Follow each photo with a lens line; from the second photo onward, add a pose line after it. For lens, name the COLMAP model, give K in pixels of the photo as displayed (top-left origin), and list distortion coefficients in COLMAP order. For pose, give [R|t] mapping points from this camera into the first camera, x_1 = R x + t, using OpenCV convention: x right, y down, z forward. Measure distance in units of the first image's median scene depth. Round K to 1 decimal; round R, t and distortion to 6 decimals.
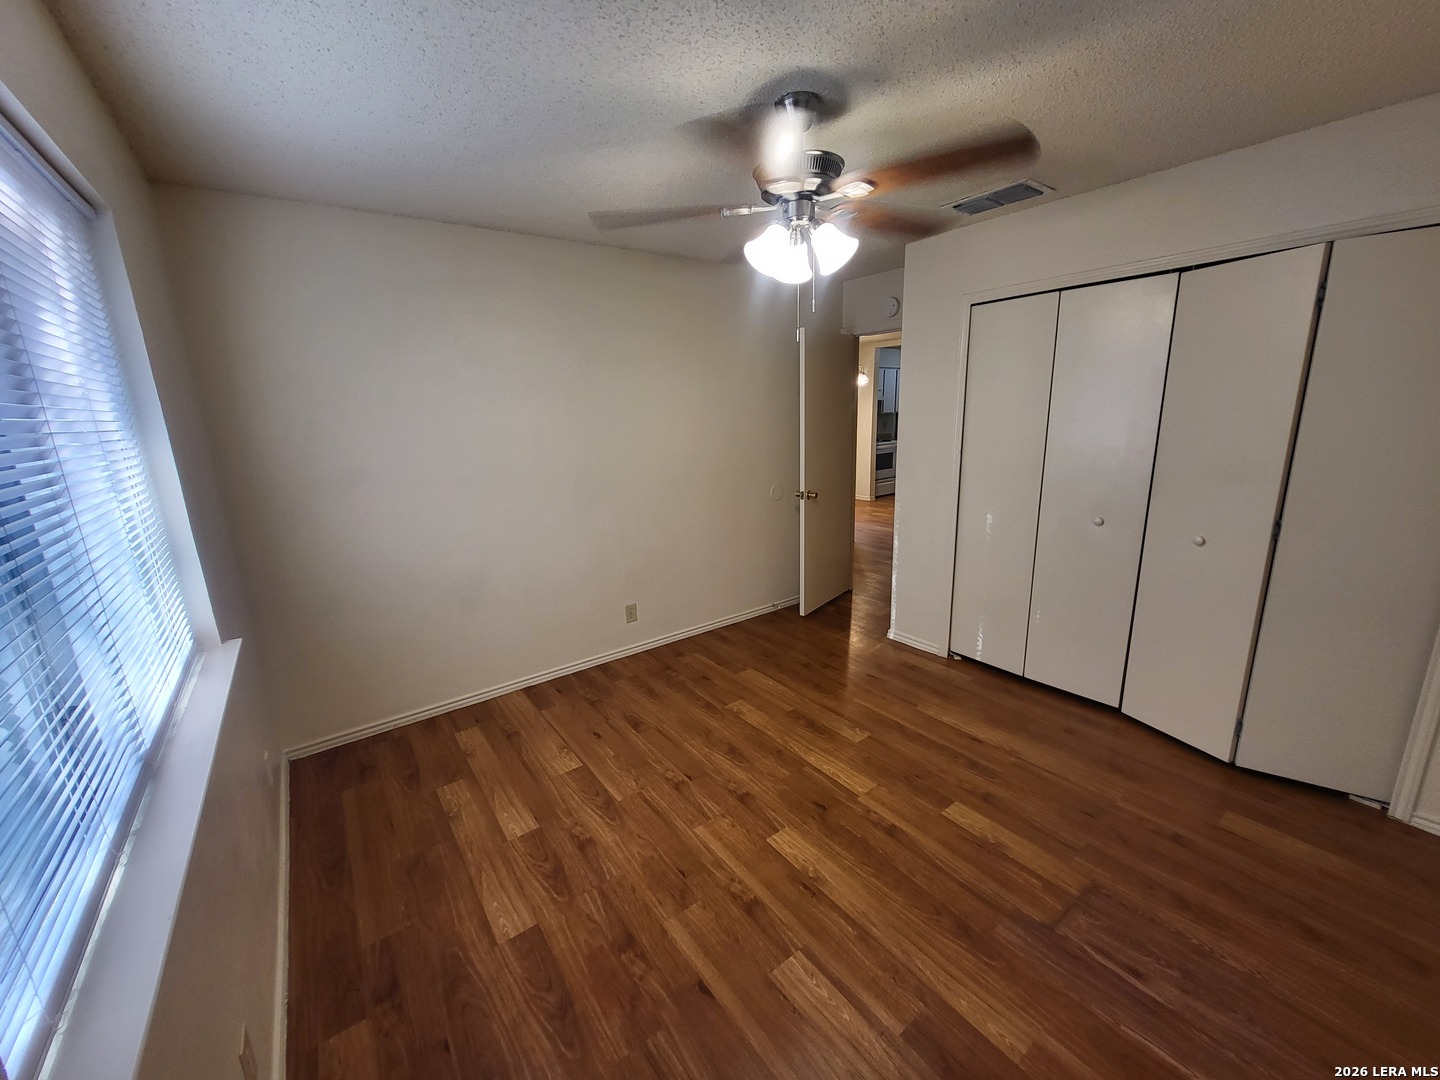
lens RADIAL K [[561.7, 0, 711.9], [0, 561.7, 541.0], [0, 0, 1]] dist [0.002363, -0.004965]
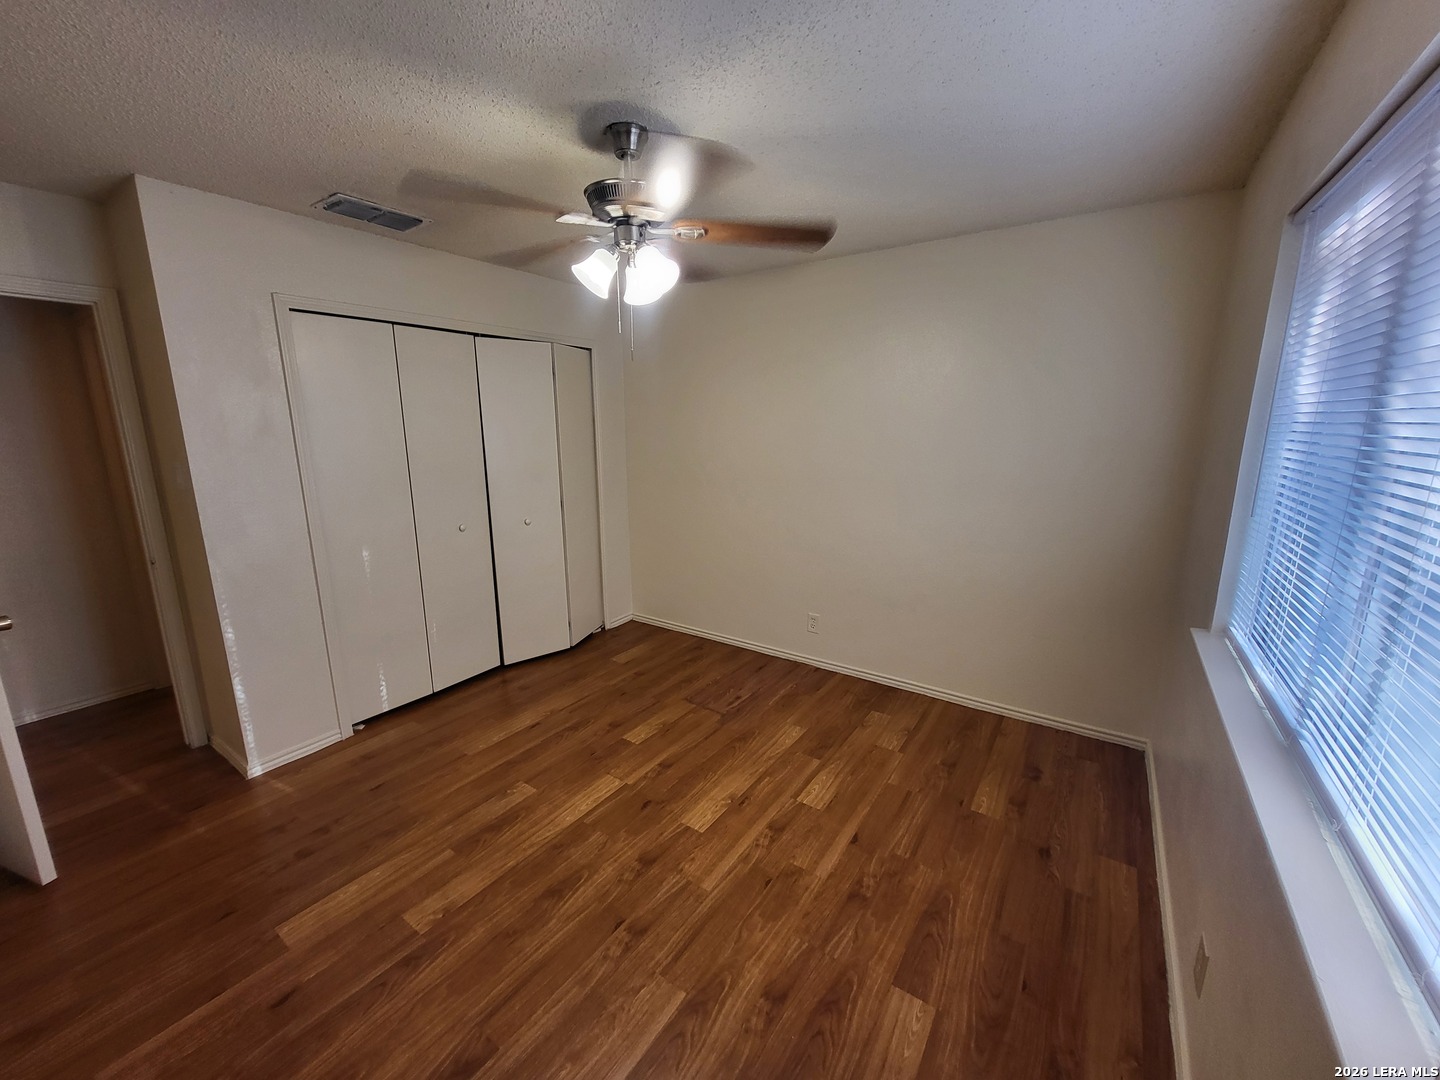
lens RADIAL K [[561.7, 0, 711.9], [0, 561.7, 541.0], [0, 0, 1]] dist [0.002363, -0.004965]
pose [[-0.323829, -0.161731, 0.932190, -0.822306], [0.231736, 0.941711, 0.243884, -0.240369], [-0.917297, 0.294999, -0.267474, 1.133064]]
